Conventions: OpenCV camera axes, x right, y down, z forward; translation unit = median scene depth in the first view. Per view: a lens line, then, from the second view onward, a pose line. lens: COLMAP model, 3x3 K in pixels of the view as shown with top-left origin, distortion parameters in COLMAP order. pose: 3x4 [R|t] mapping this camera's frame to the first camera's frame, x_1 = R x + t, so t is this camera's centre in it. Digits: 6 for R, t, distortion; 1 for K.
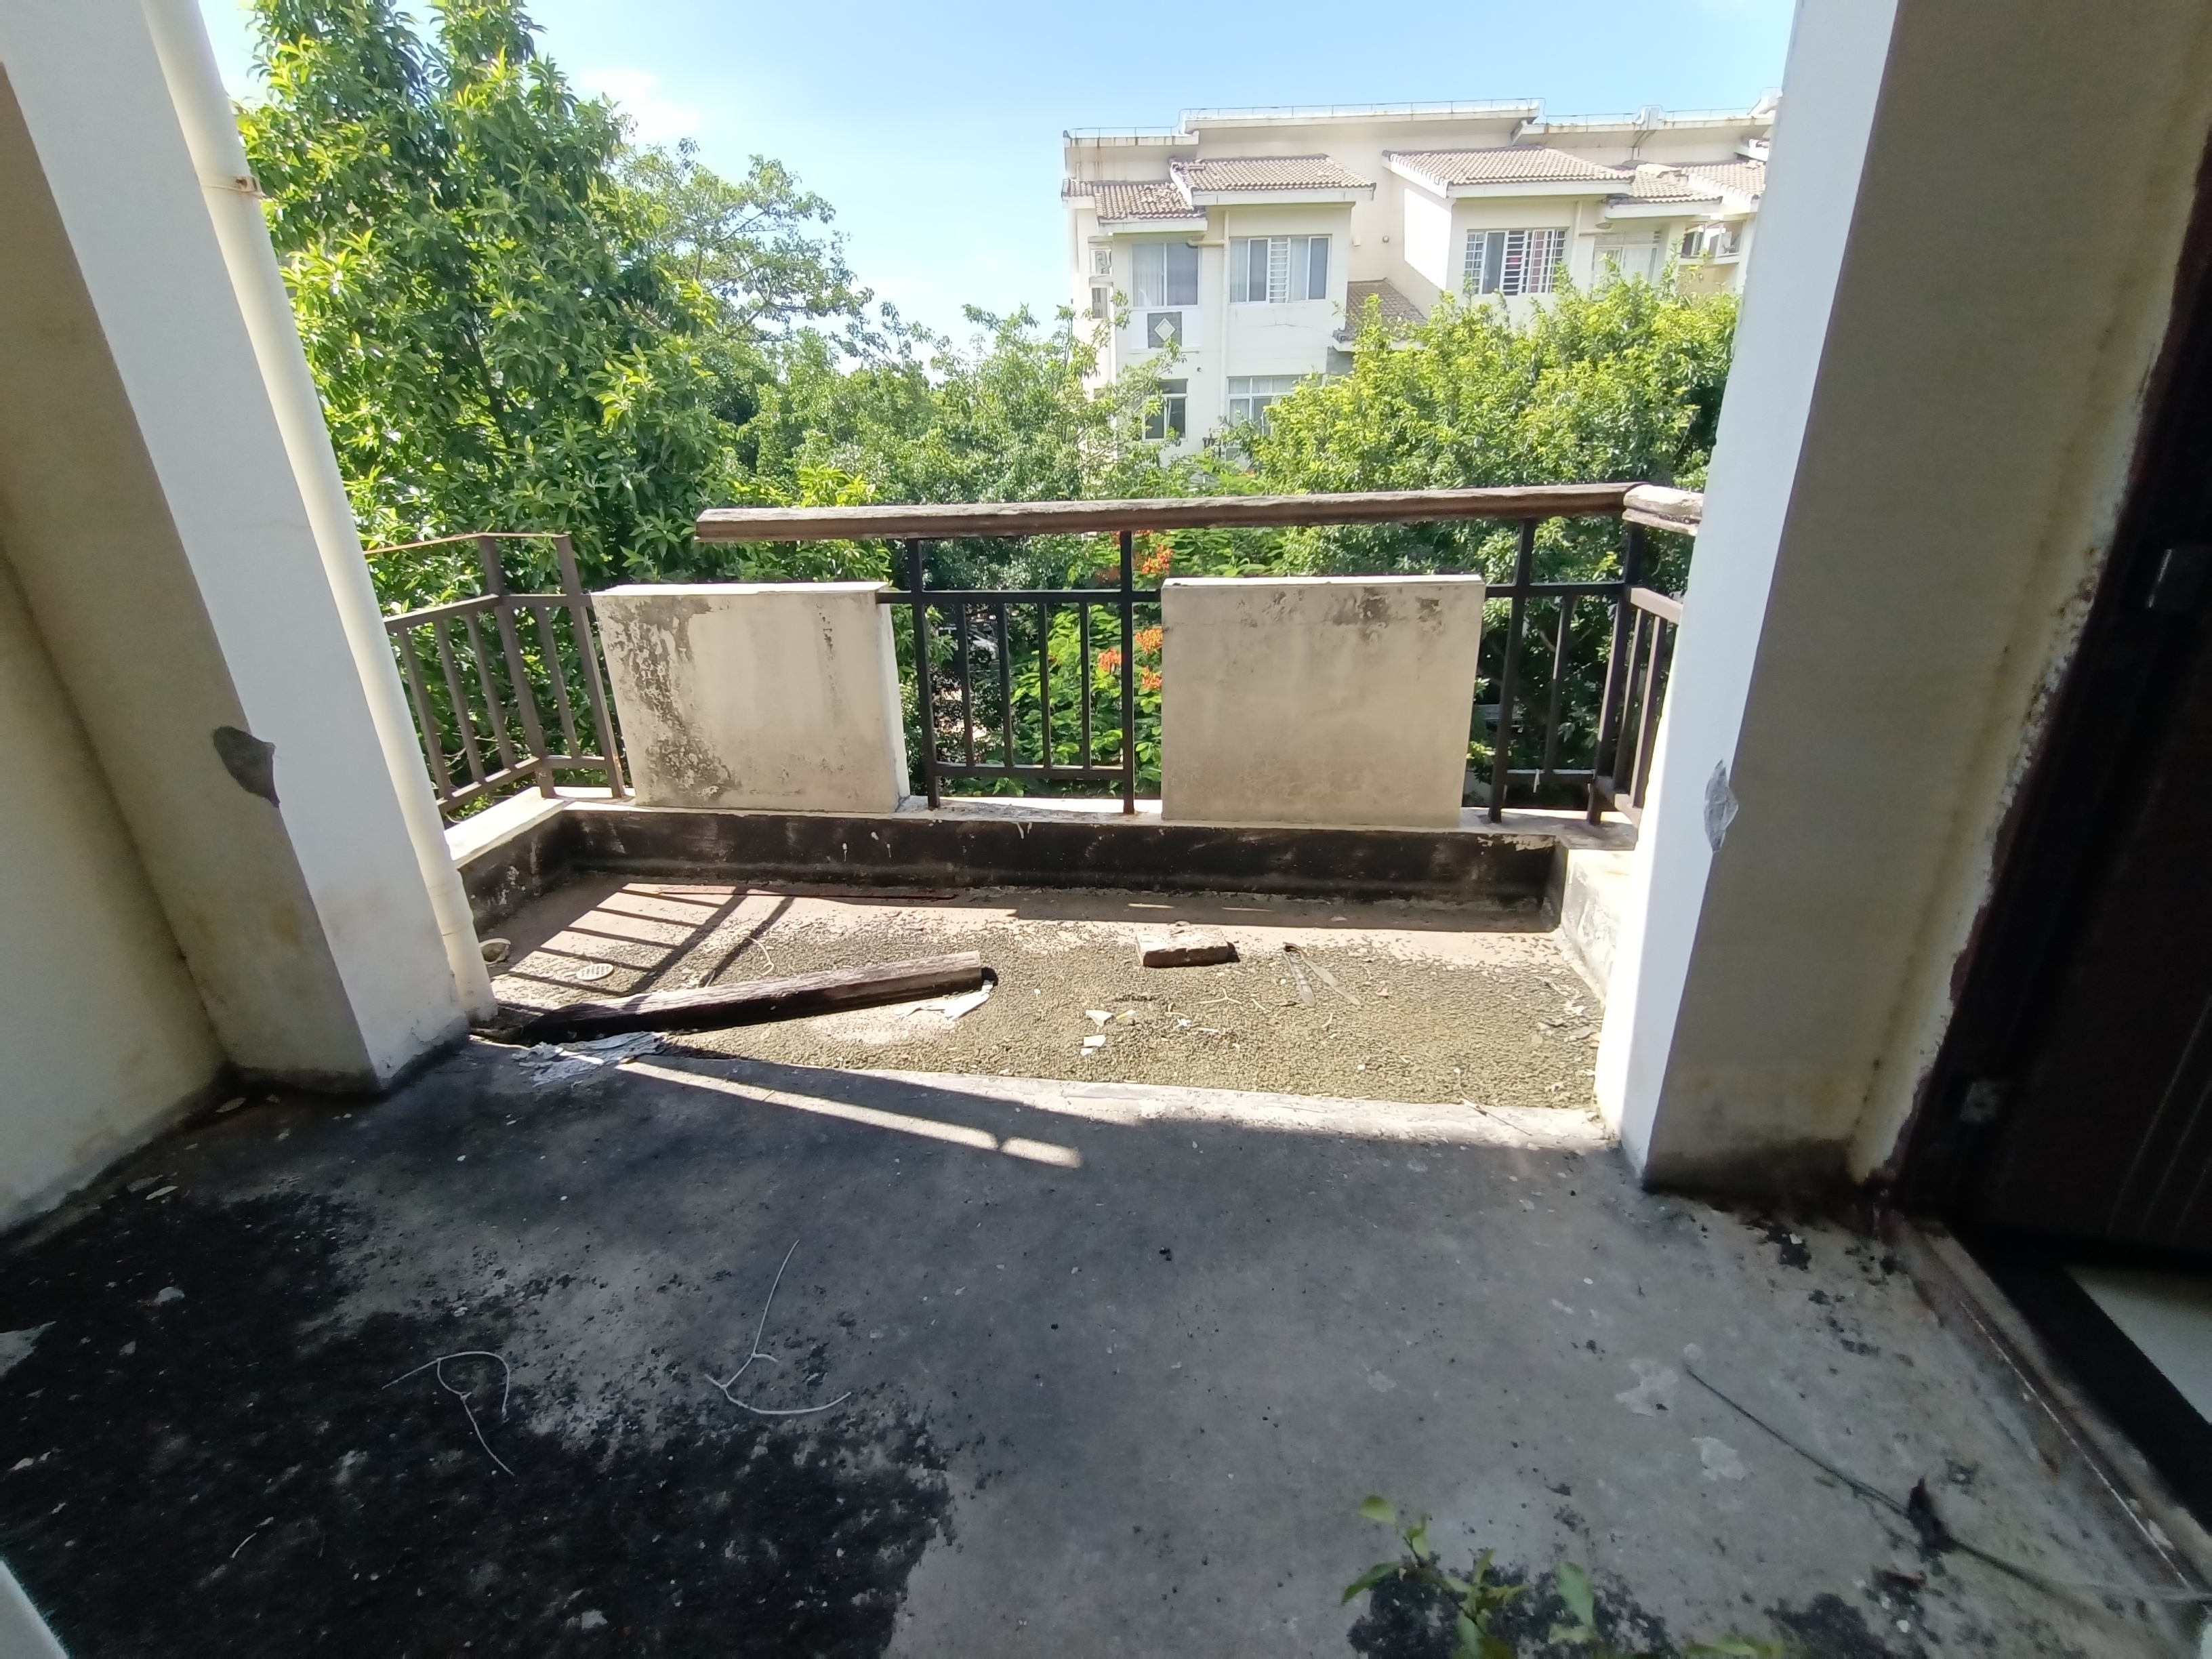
lens RADIAL K [[986.8, 0, 1096.2], [0, 986.8, 835.7], [0, 0, 1]] dist [-0.004171, -0.000488]
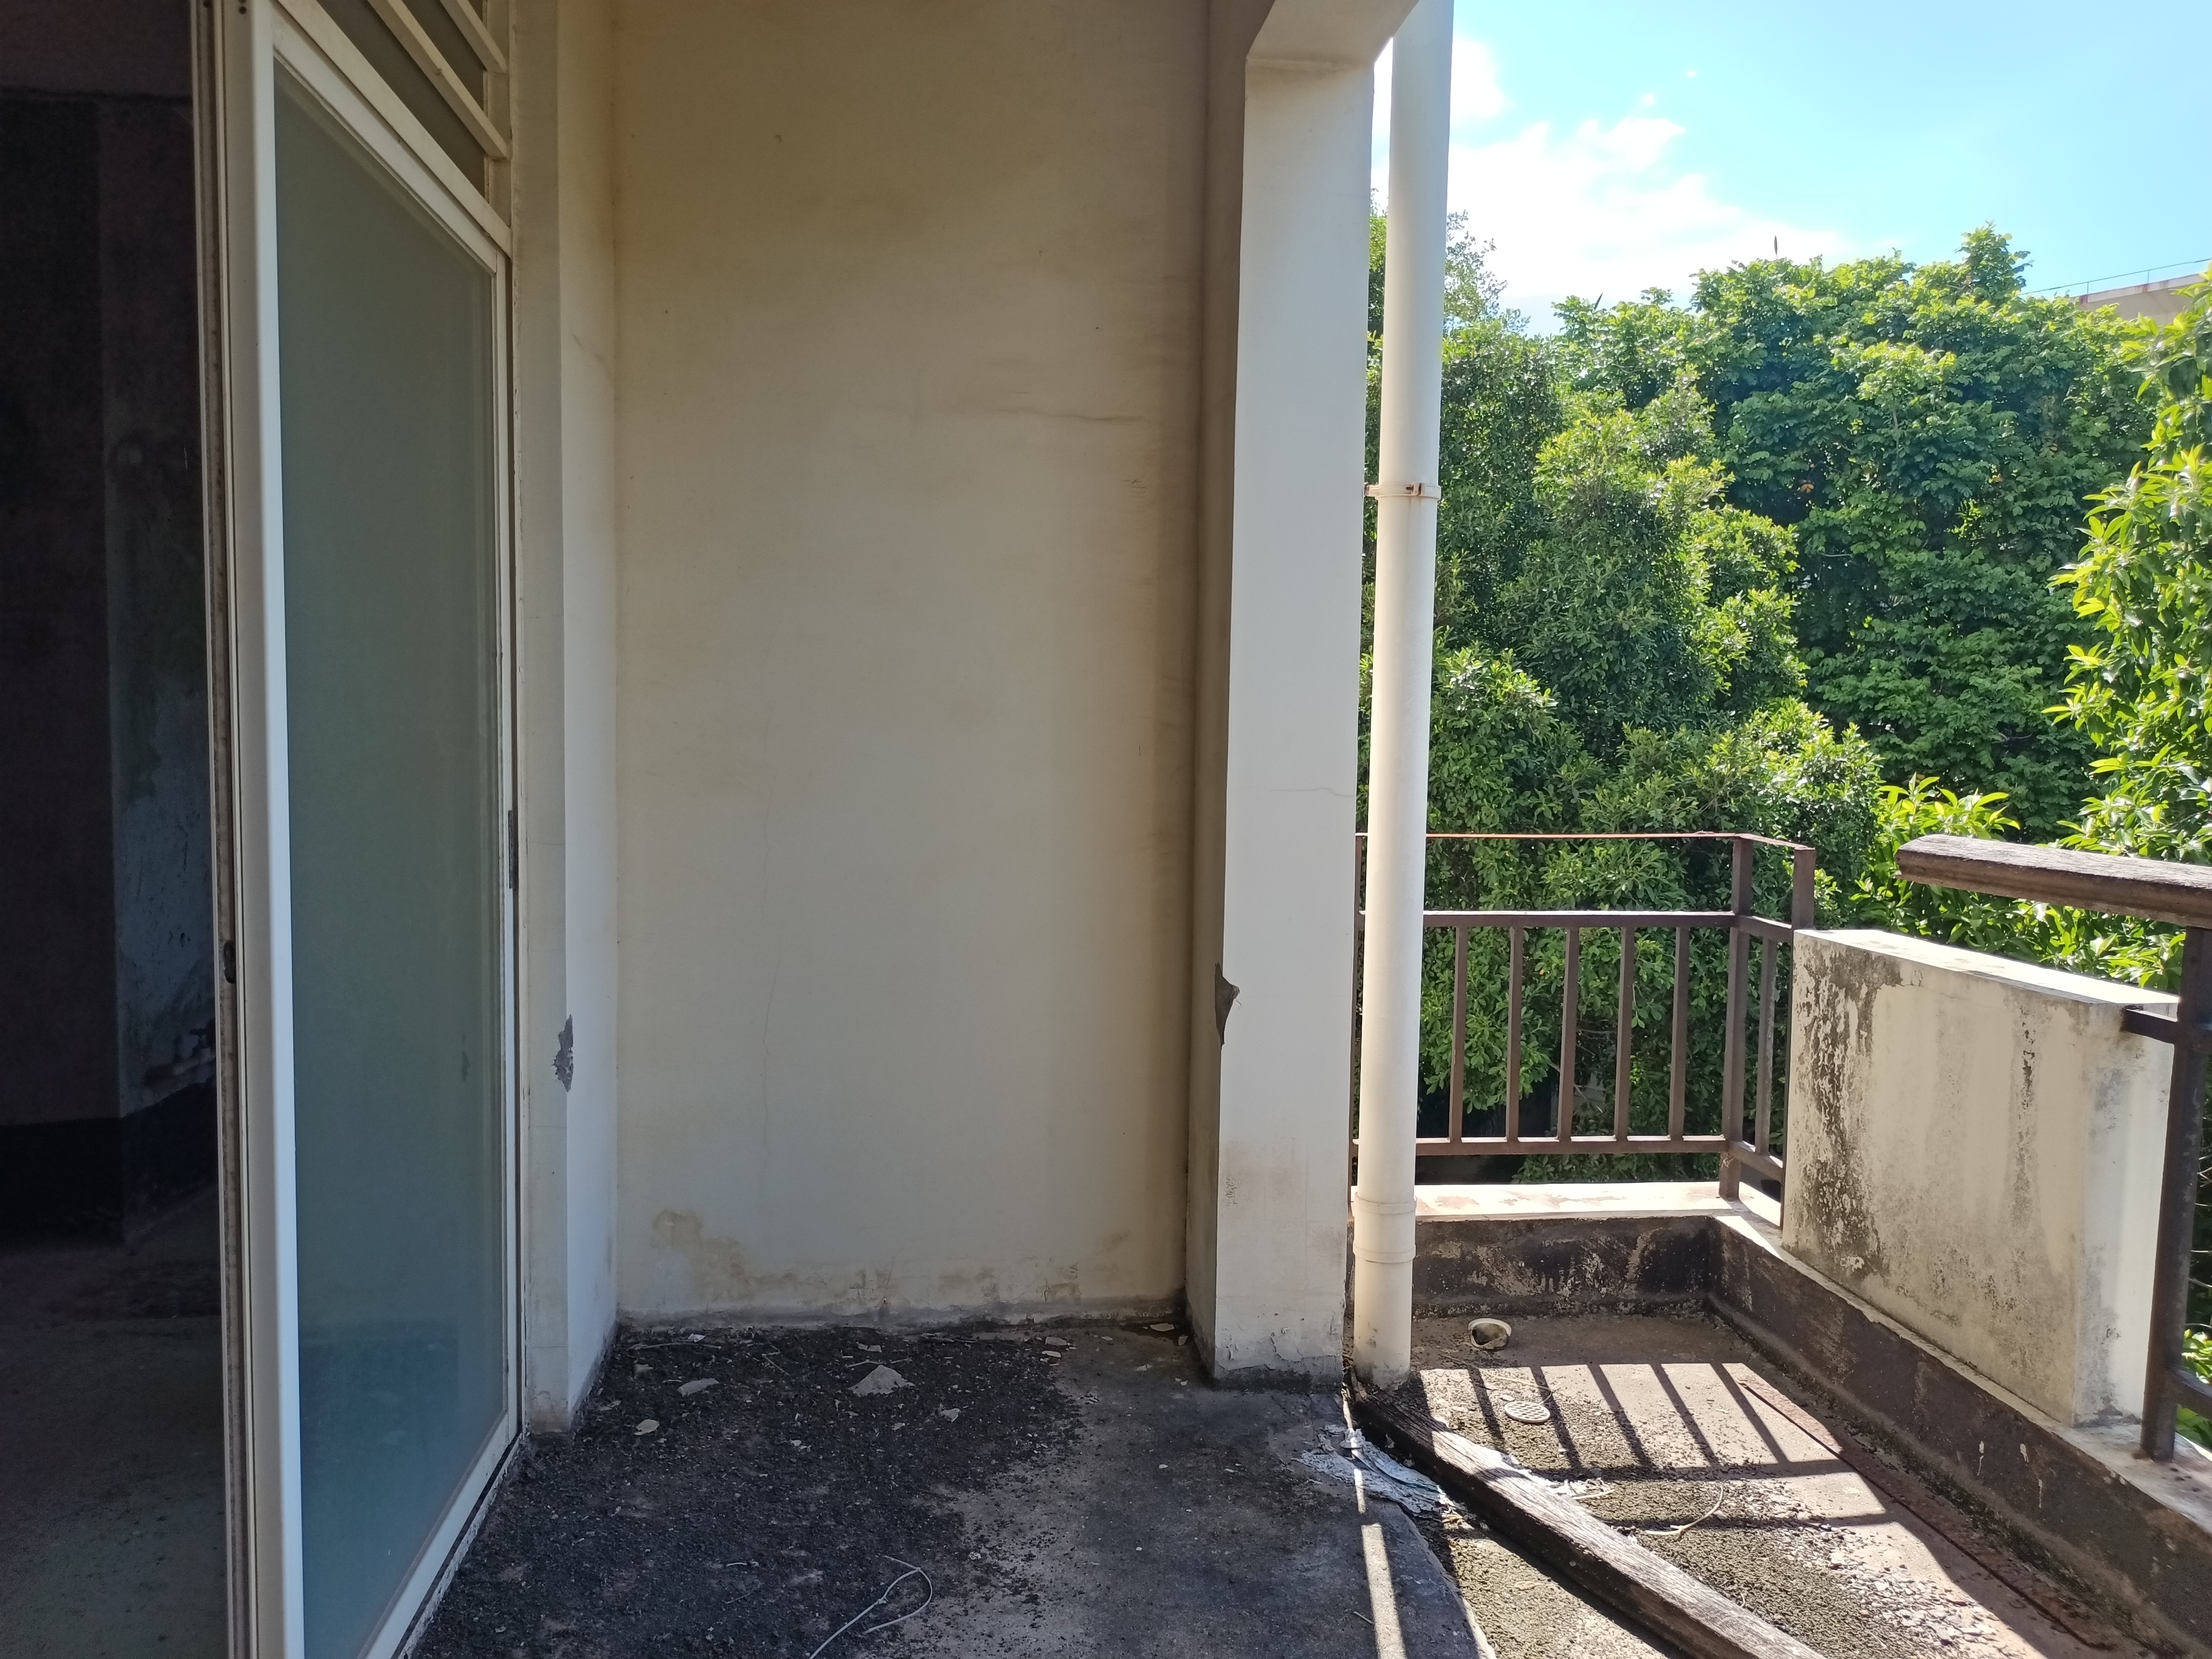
lens RADIAL K [[1608.5, 0, 1106.0], [0, 1608.5, 829.5], [0, 0, 1]] dist [0.001208, -0.000264]
pose [[0.256241, 0.098821, -0.961548, 0.447962], [-0.387884, 0.921668, -0.008644, -0.110947], [0.885374, 0.375184, 0.274500, 0.226934]]
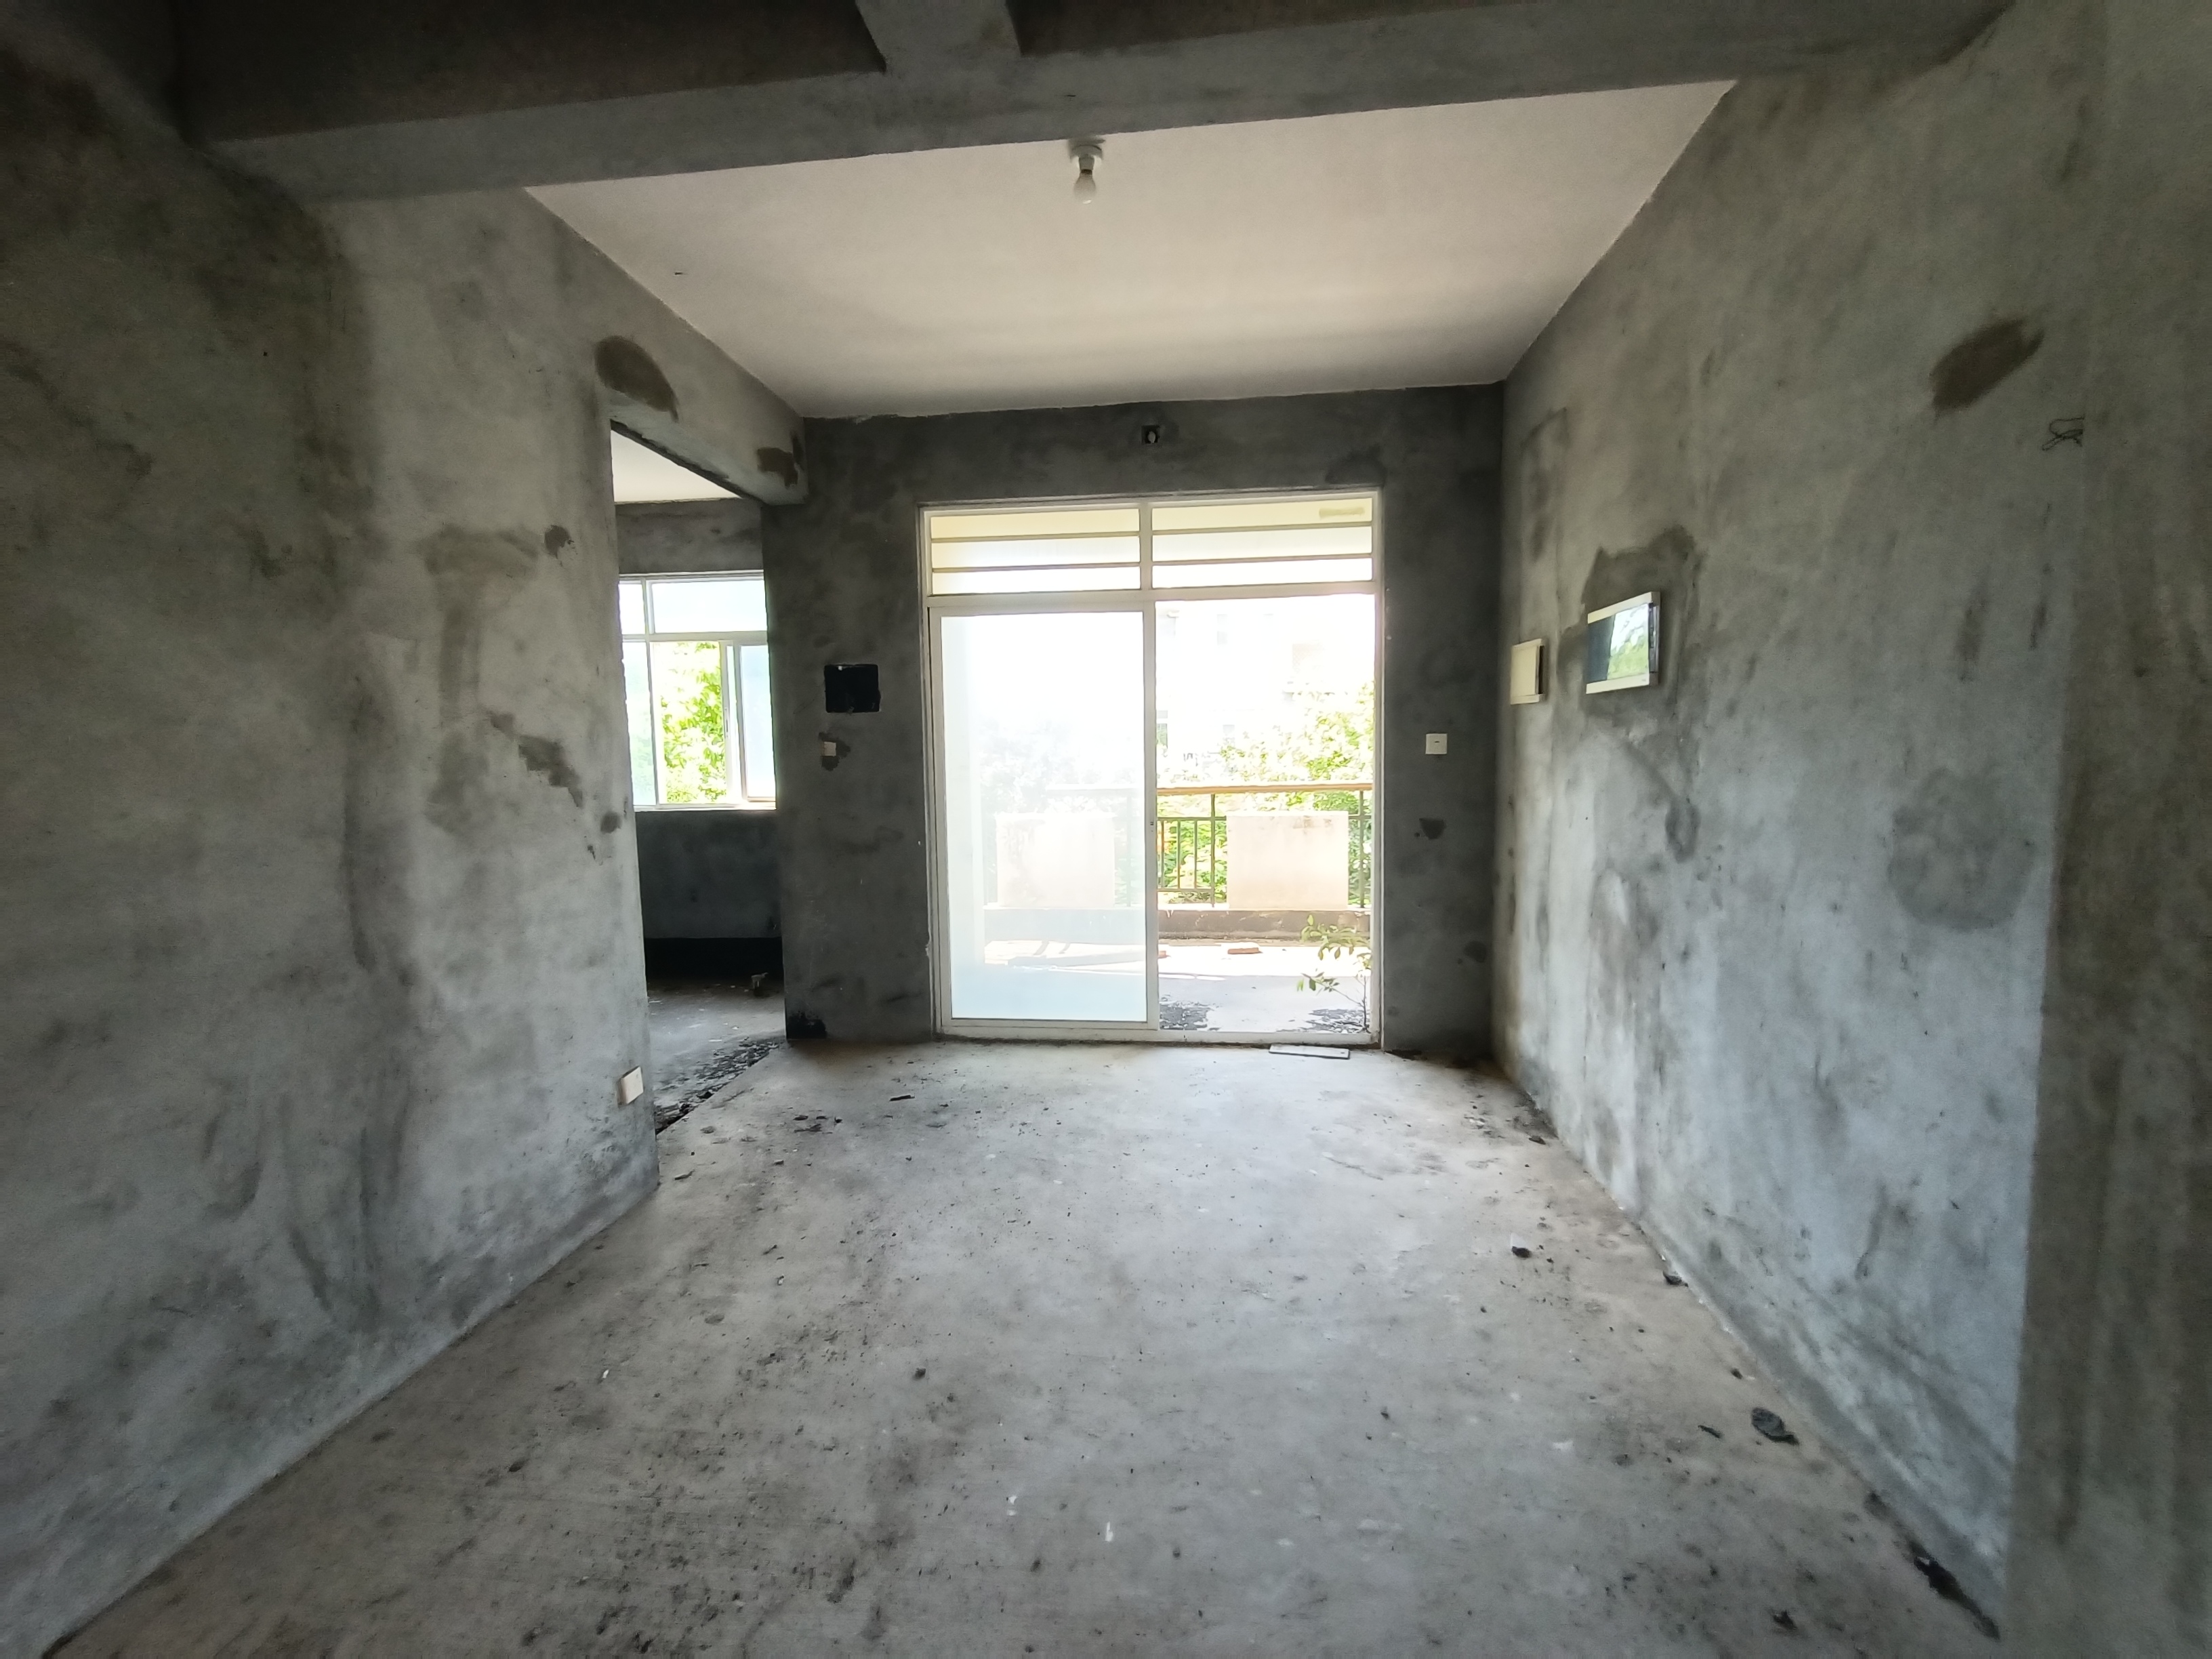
lens RADIAL K [[1001.8, 0, 1105.6], [0, 1001.8, 833.2], [0, 0, 1]] dist [-0.002712, 0.000936]
pose [[0.999220, 0.008183, 0.038624, -0.330429], [0.003402, 0.956800, -0.290725, 0.522063], [-0.039334, 0.290630, 0.956027, -1.395276]]
